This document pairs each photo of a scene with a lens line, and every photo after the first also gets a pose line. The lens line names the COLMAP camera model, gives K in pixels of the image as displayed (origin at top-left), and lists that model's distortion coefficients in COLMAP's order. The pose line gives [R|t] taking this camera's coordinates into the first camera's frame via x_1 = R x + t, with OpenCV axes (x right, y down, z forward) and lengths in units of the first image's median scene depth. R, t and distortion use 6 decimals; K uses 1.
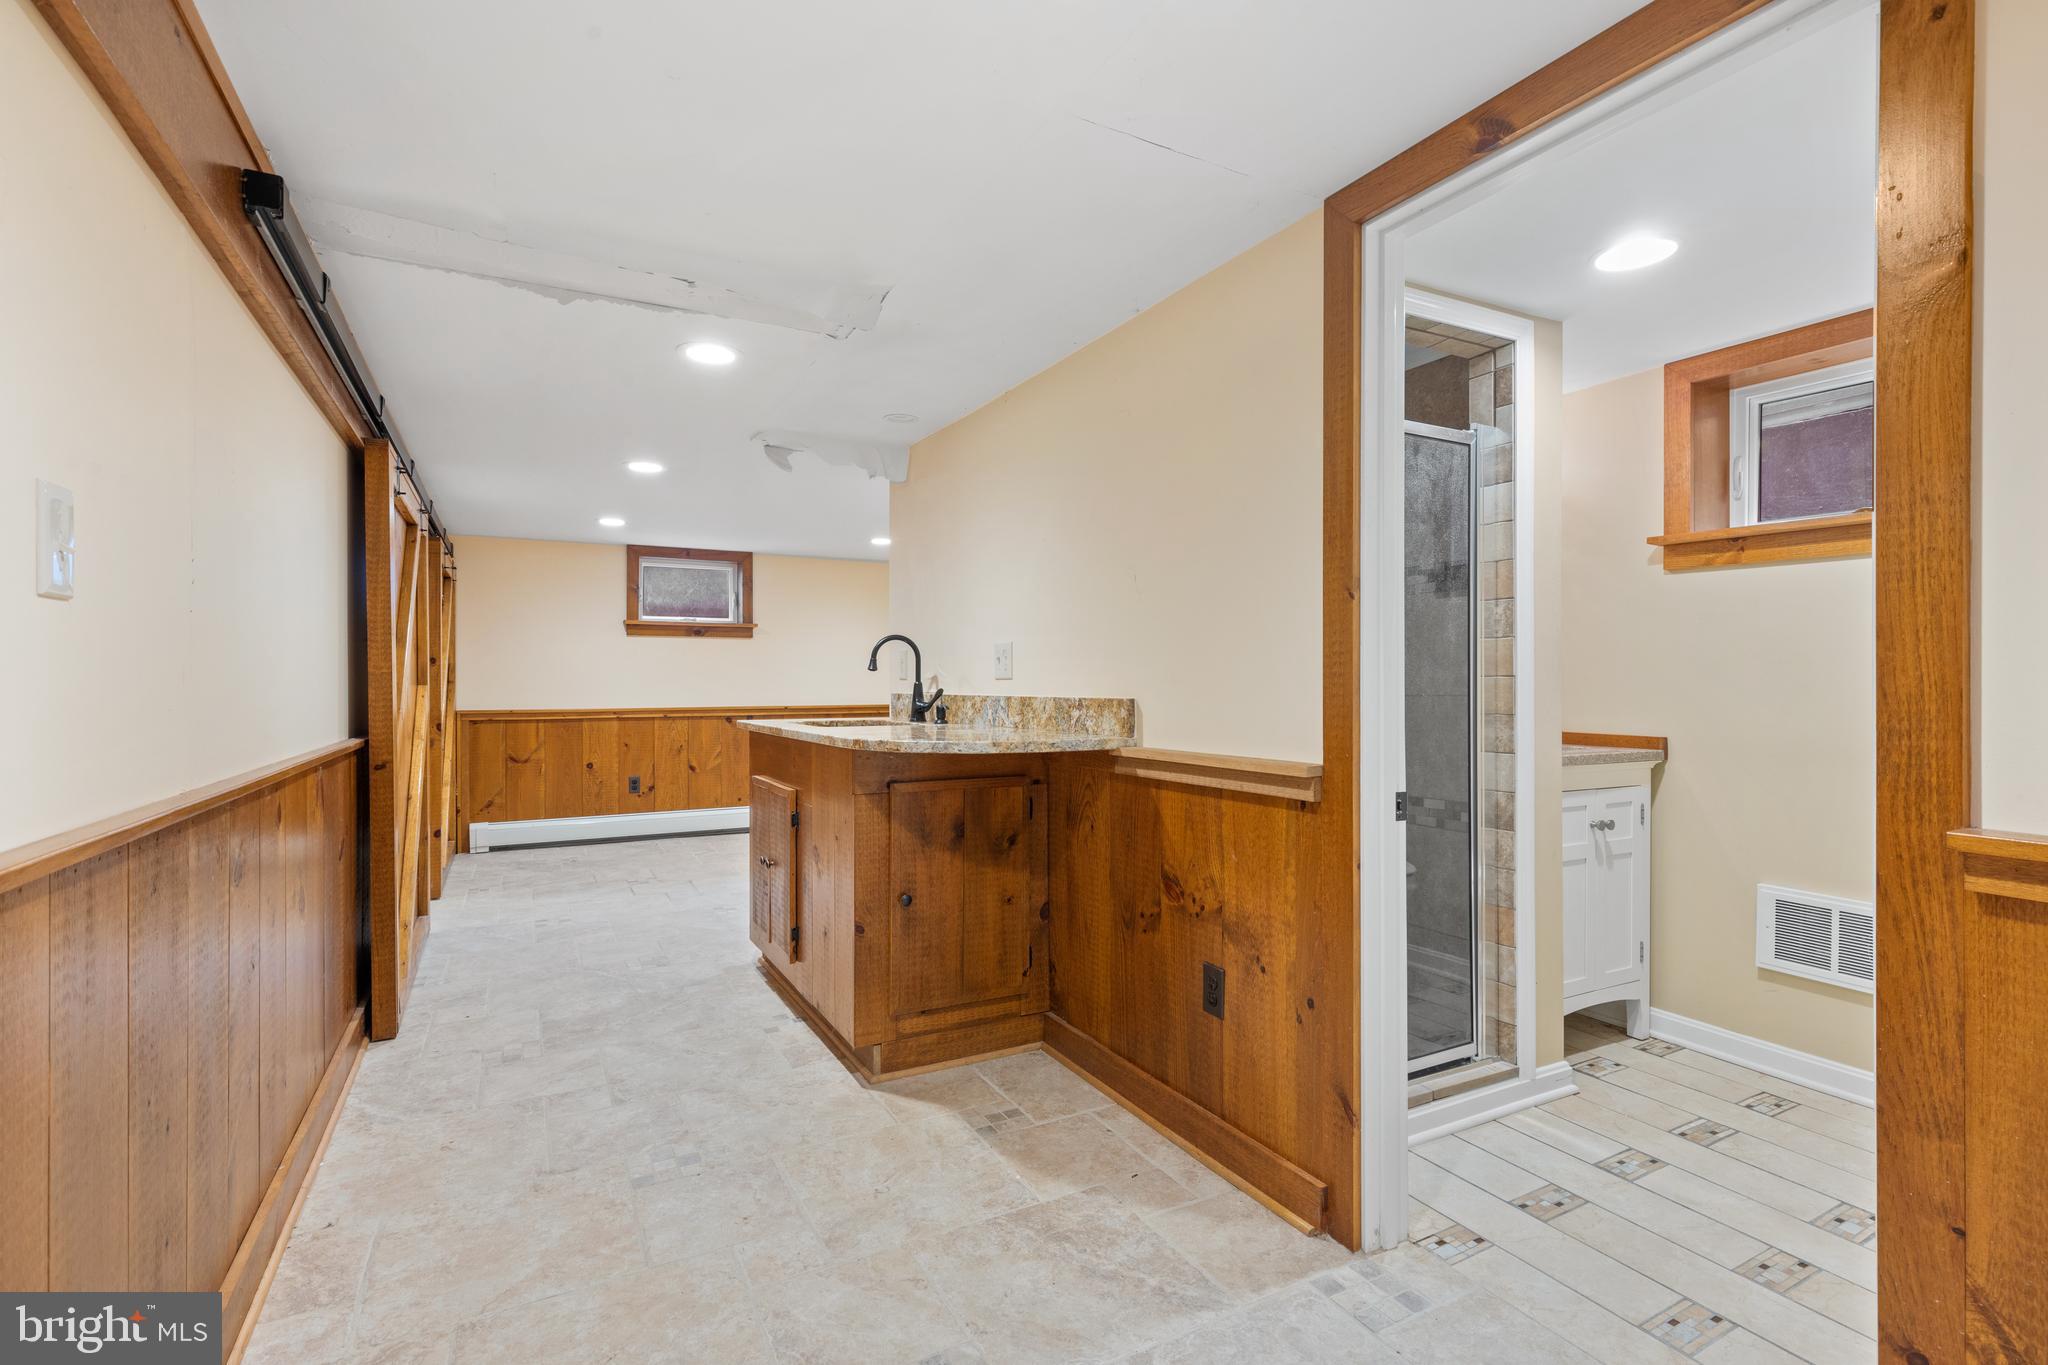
lens RADIAL K [[924.7, 0, 1032.6], [0, 924.7, 681.1], [0, 0, 1]] dist [0.004090, -0.000128]
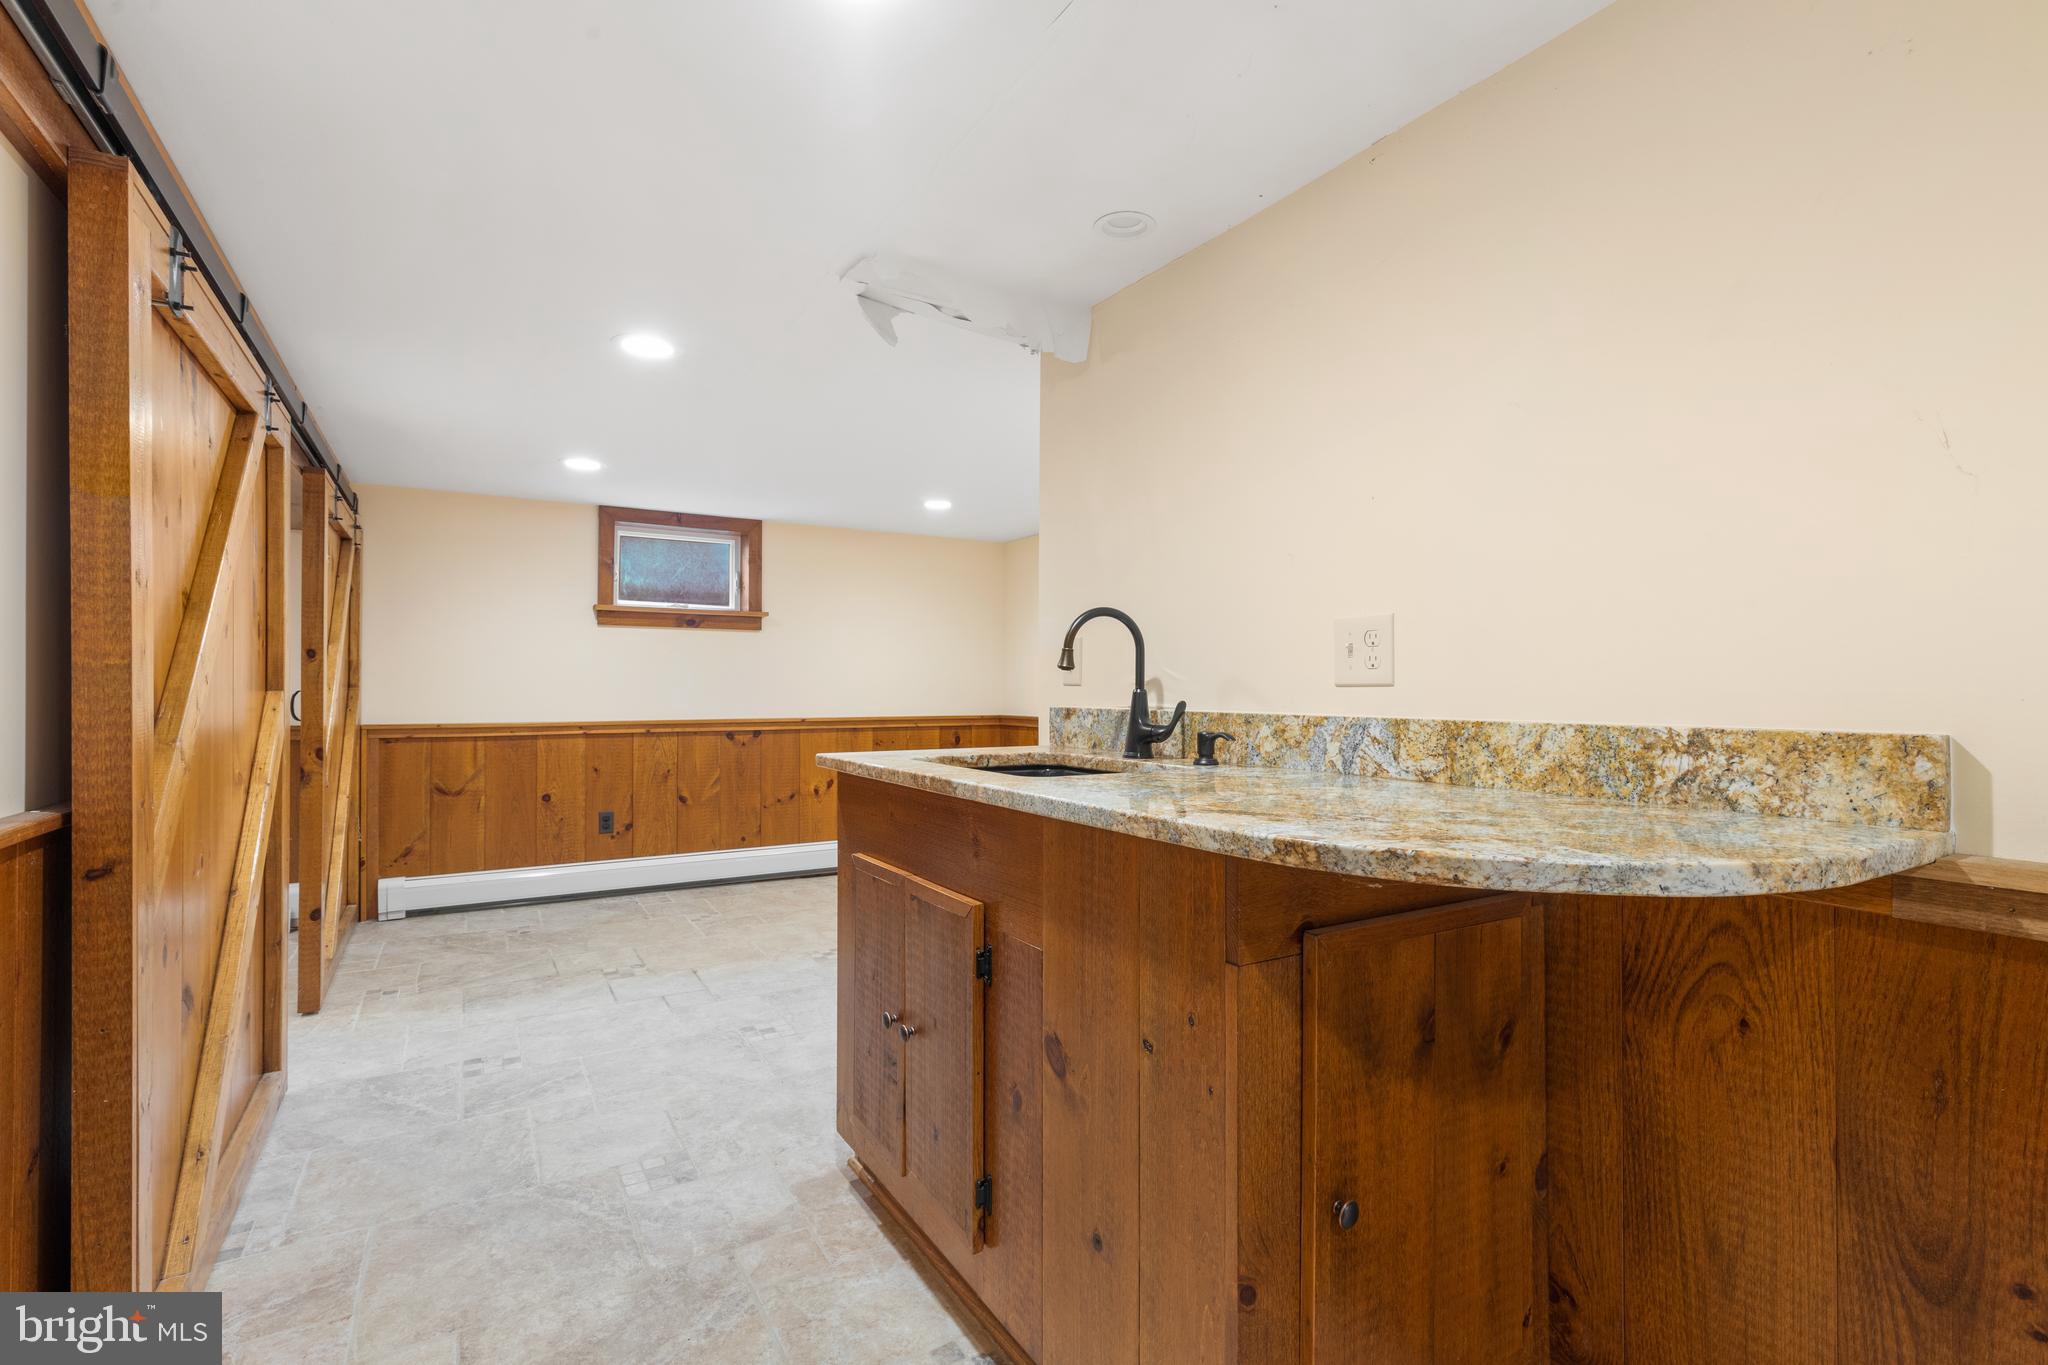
lens RADIAL K [[924.7, 0, 1032.6], [0, 924.7, 681.1], [0, 0, 1]] dist [0.004090, -0.000128]
pose [[0.999012, 0.004645, 0.044197, -0.208428], [-0.004365, 0.999970, -0.006446, -0.000414], [-0.044225, 0.006246, 0.999002, 0.408765]]
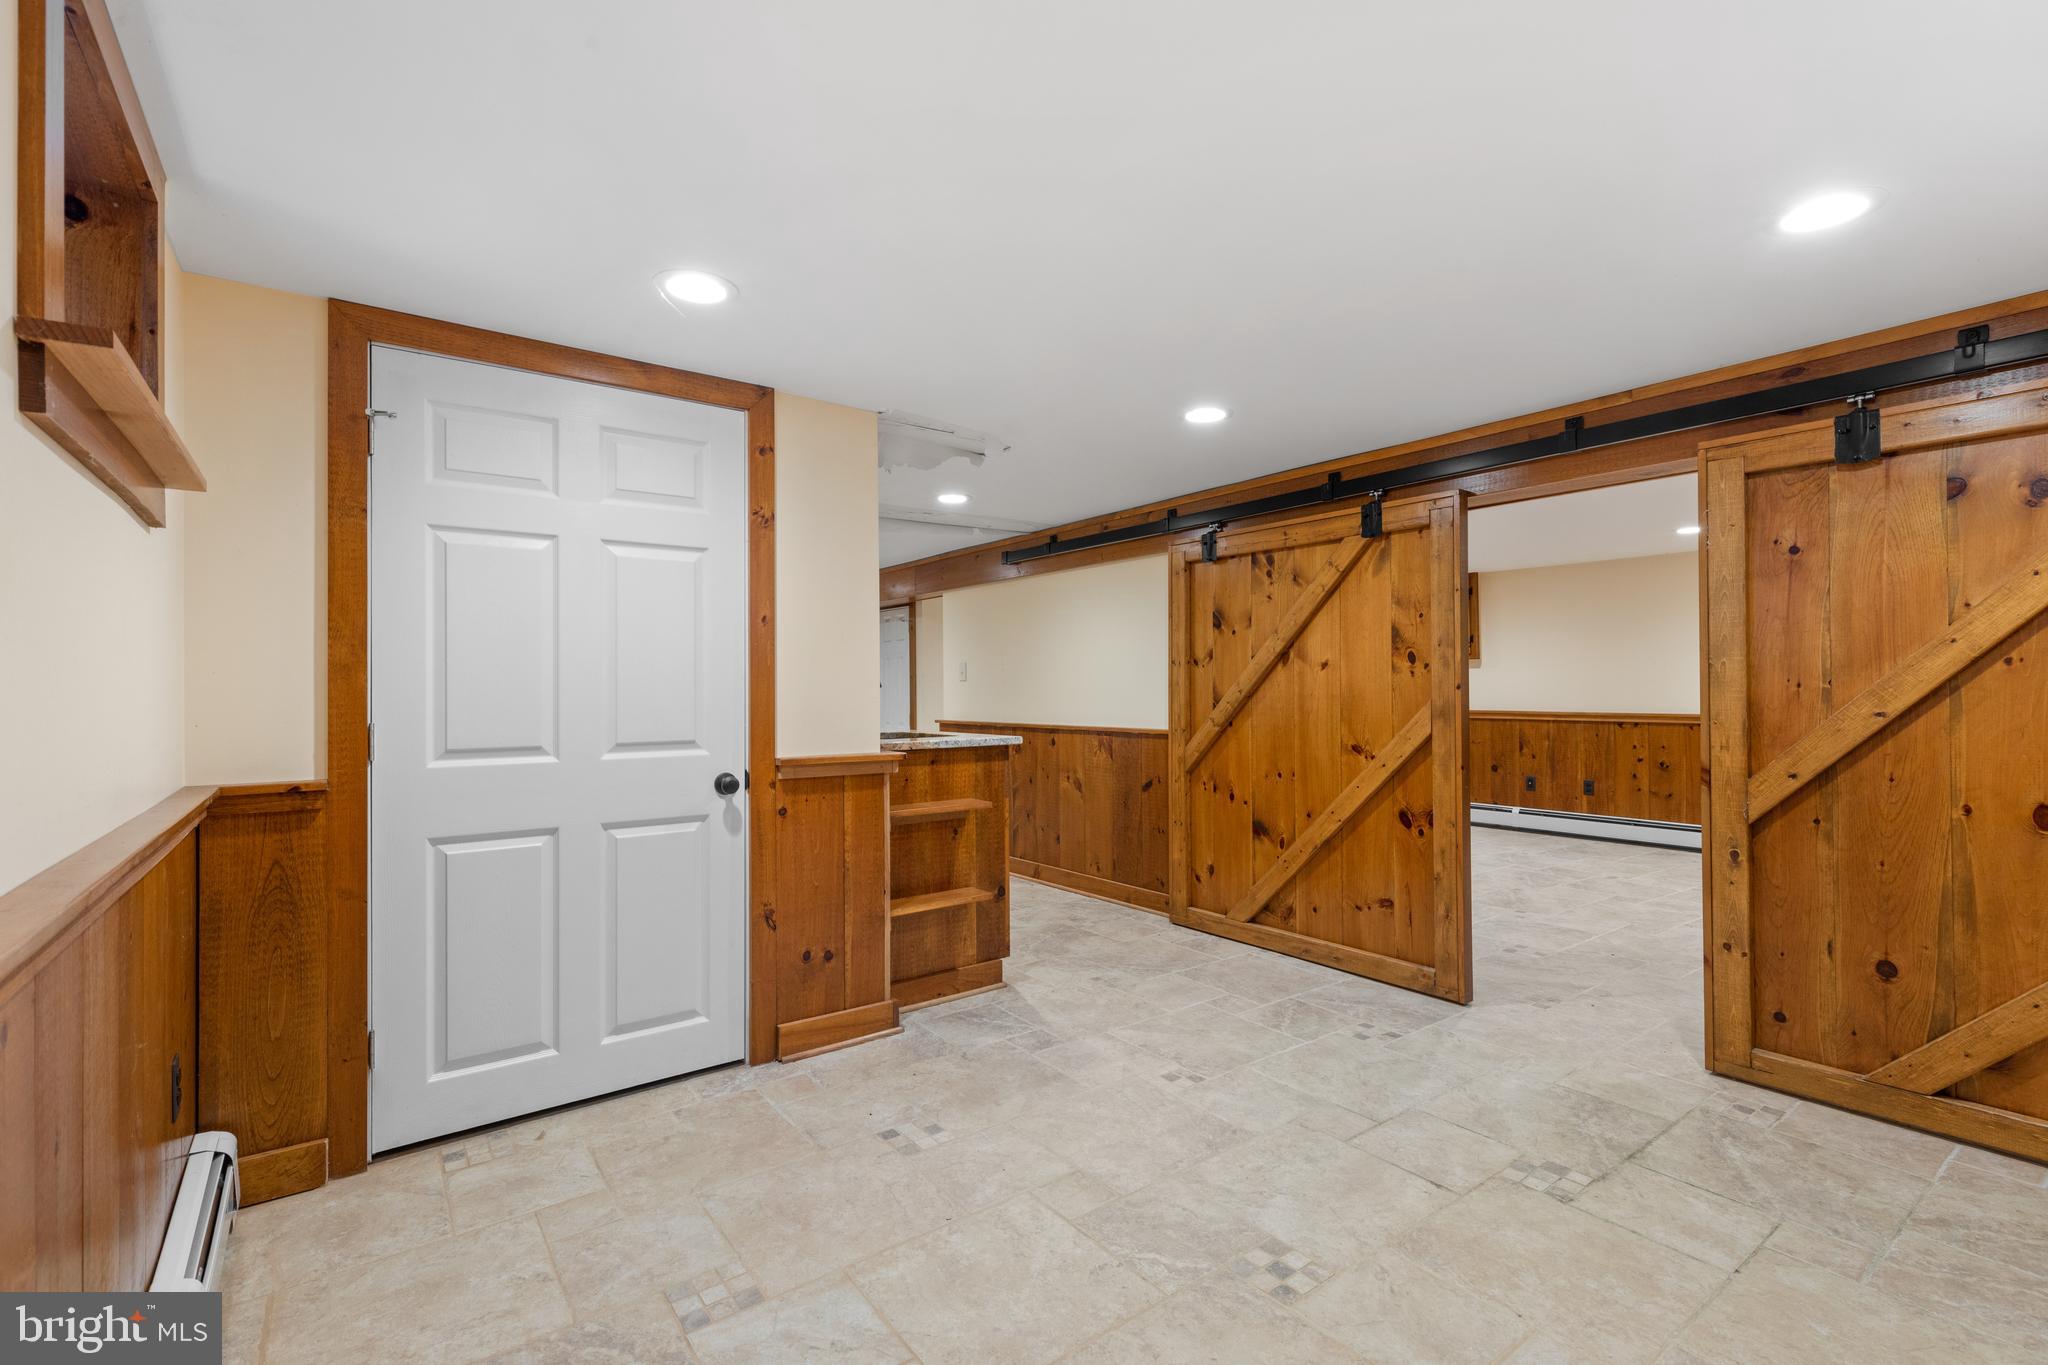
lens RADIAL K [[924.7, 0, 1032.6], [0, 924.7, 681.1], [0, 0, 1]] dist [0.004090, -0.000128]
pose [[-0.990490, 0.006183, -0.137449, -0.195091], [0.007230, 0.999949, -0.007120, -0.007861], [0.137397, -0.008046, -0.990483, 1.970506]]
